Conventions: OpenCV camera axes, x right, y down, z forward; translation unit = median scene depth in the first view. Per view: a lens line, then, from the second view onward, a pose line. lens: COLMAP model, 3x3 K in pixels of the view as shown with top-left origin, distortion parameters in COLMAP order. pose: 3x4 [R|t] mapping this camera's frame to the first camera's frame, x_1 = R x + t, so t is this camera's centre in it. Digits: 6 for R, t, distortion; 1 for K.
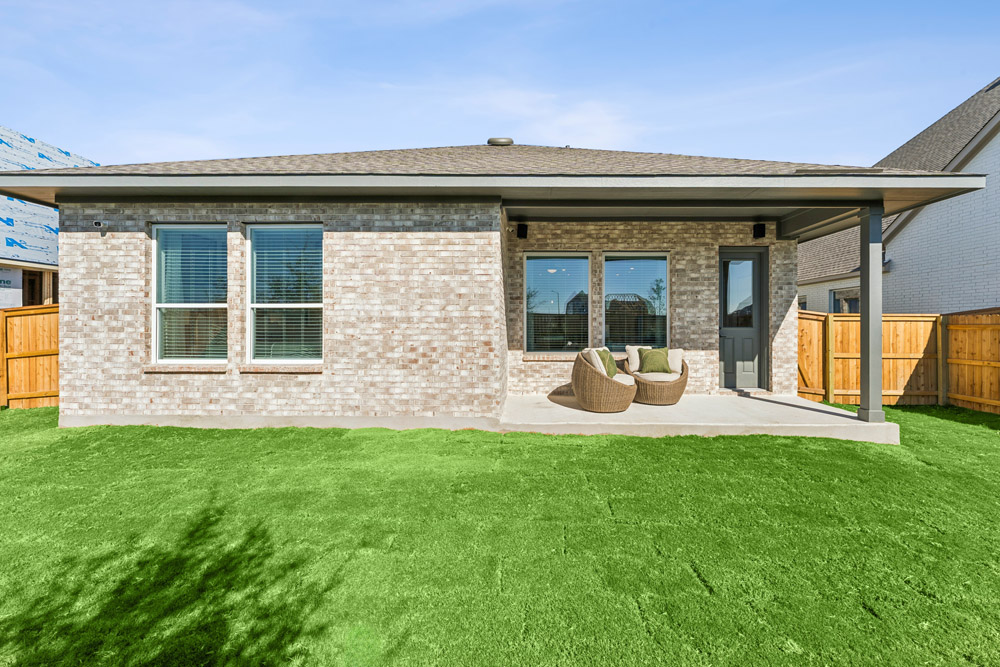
lens RADIAL K [[405.3, 0, 498.7], [0, 405.3, 329.2], [0, 0, 1]] dist [-0.000187, -0.000362]
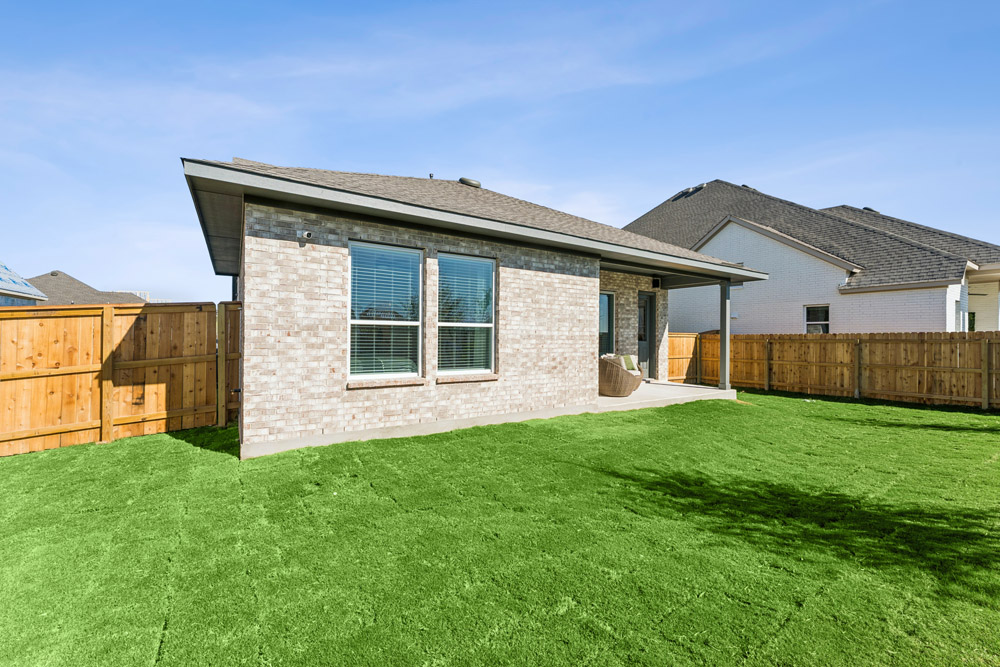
lens RADIAL K [[405.3, 0, 483.4], [0, 405.3, 339.0], [0, 0, 1]] dist [-0.000187, -0.000362]
pose [[0.839272, 0.001749, 0.543709, -1.135340], [-0.003820, 0.999989, 0.002681, -0.020488], [-0.543699, -0.004327, 0.839269, -0.018480]]
